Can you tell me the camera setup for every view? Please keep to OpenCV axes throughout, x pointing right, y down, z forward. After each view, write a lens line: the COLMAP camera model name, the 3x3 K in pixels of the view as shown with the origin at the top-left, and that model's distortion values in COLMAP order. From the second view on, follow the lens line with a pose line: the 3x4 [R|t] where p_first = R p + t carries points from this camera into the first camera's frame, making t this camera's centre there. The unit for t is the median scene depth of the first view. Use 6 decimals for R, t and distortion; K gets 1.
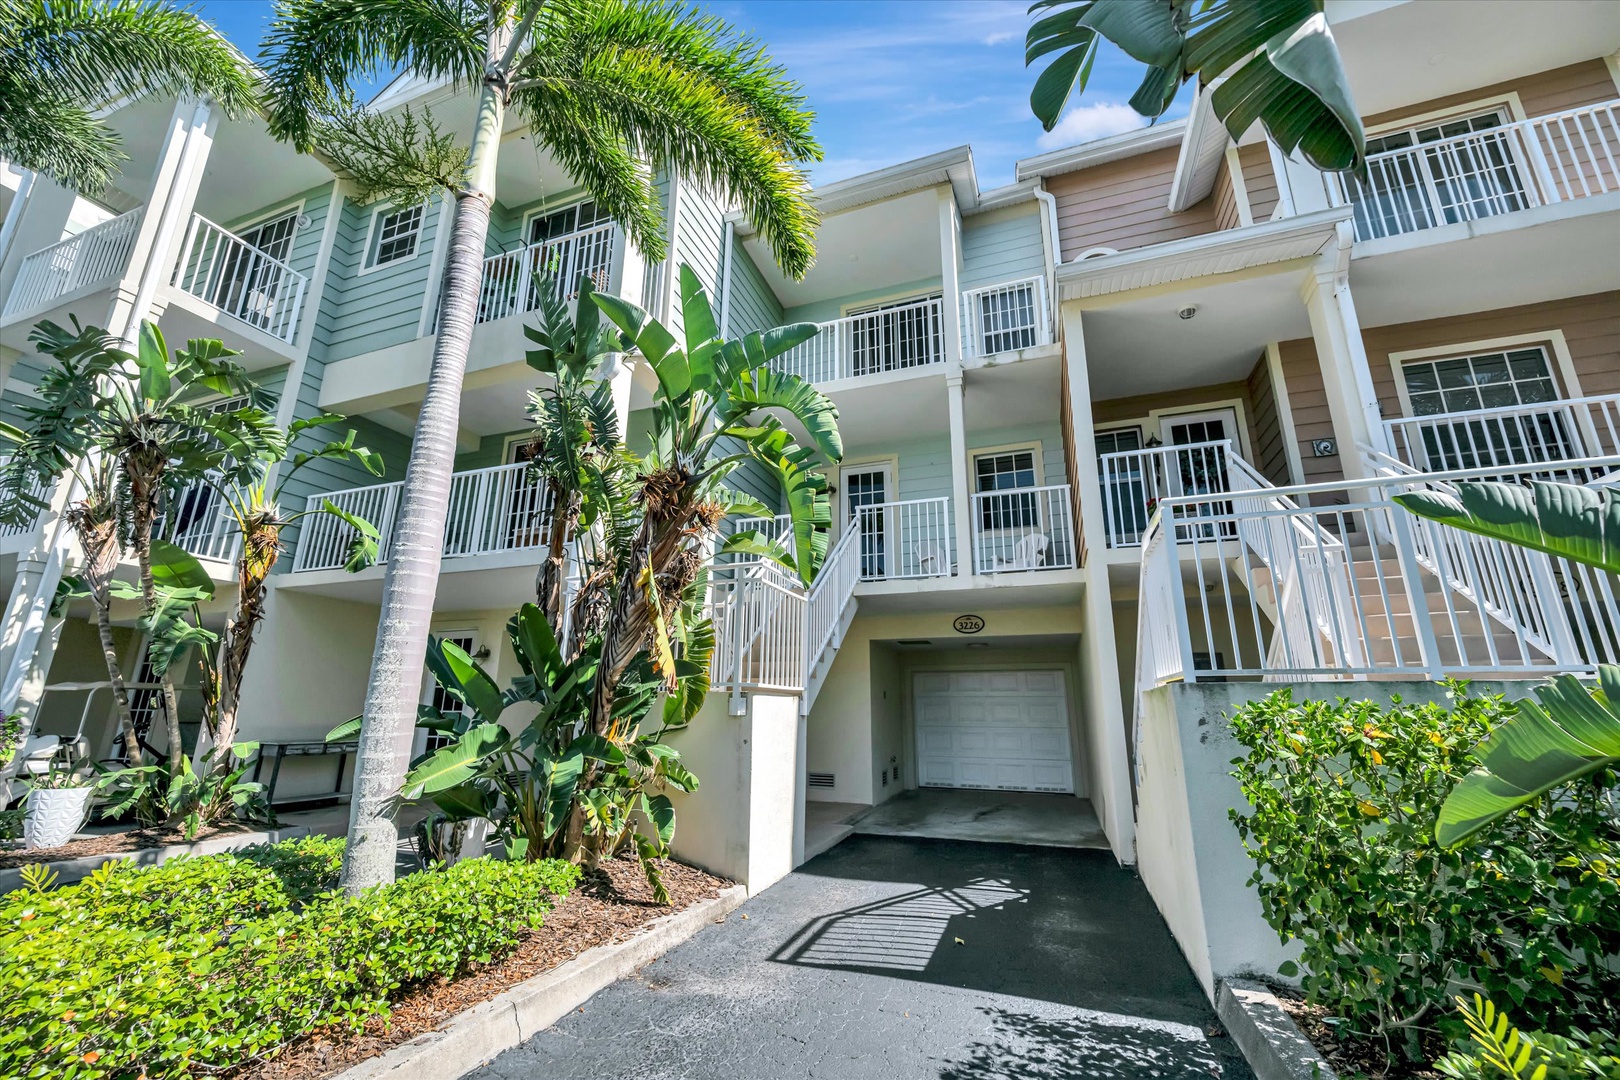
lens RADIAL K [[635.4, 0, 810.0], [0, 635.4, 540.0], [0, 0, 1]] dist [-0.000303, -0.000206]
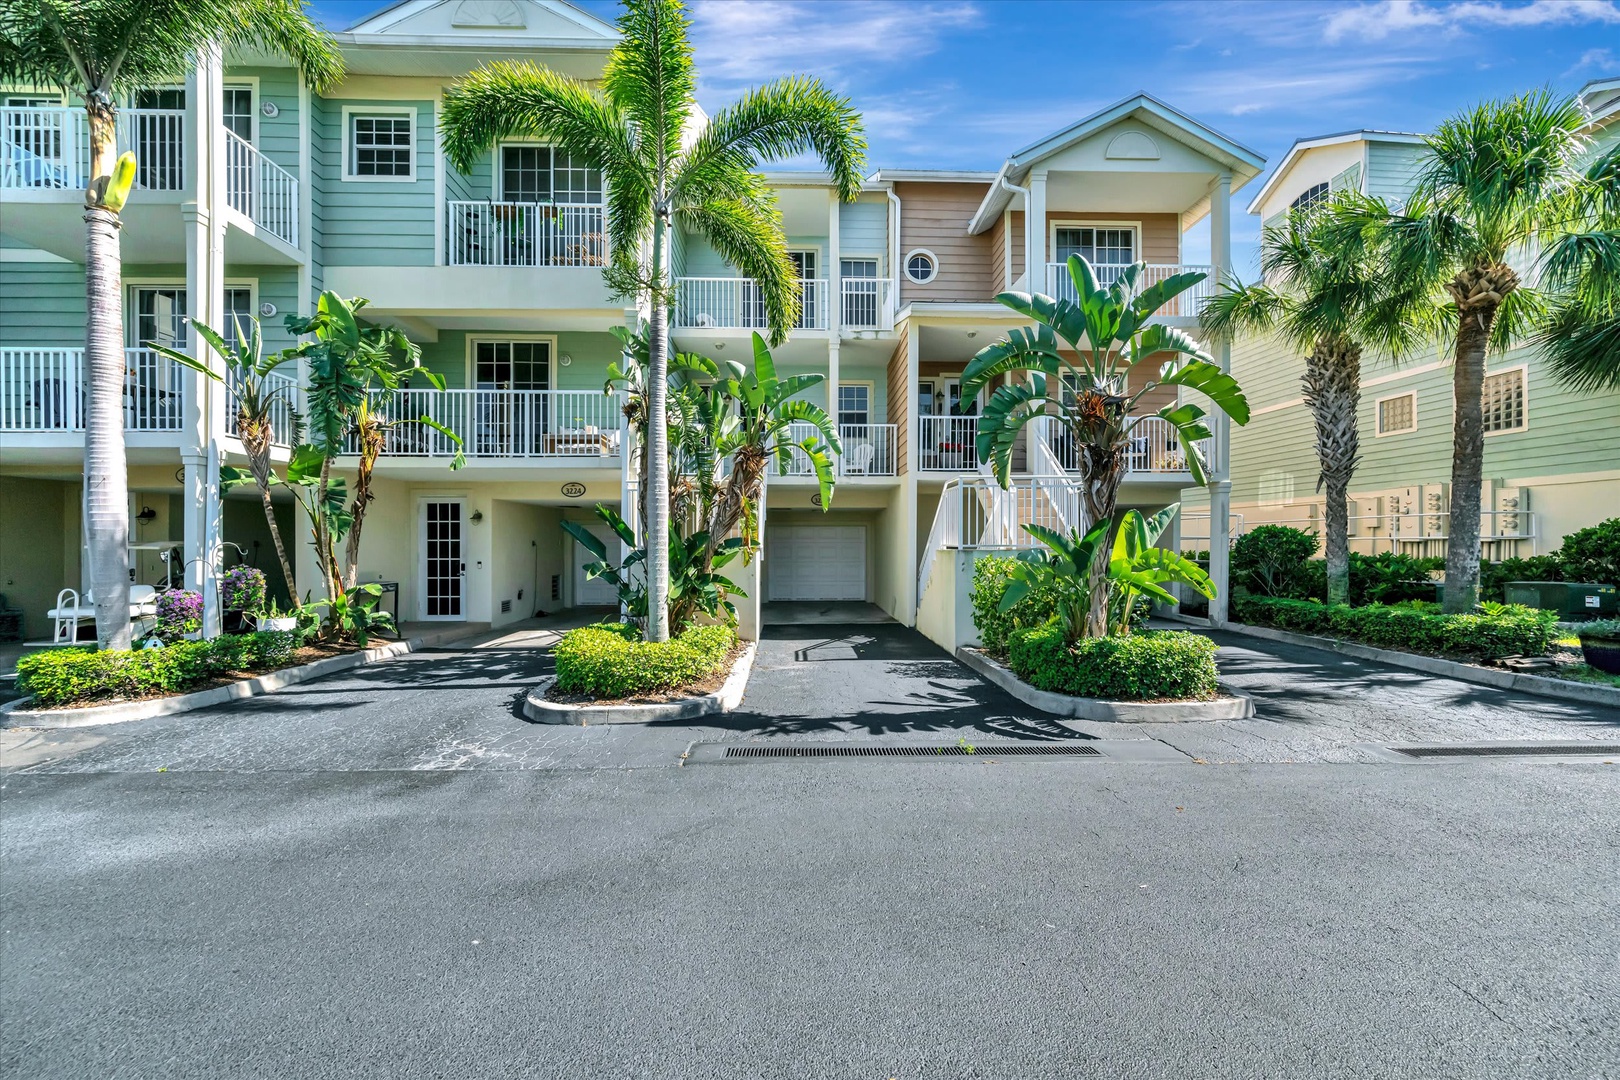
lens RADIAL K [[635.4, 0, 810.0], [0, 635.4, 540.0], [0, 0, 1]] dist [-0.000303, -0.000206]
pose [[0.929623, -0.006046, 0.368463, -0.435919], [-0.089350, 0.966332, 0.241285, -0.181023], [-0.357516, -0.257226, 0.897784, -0.518035]]
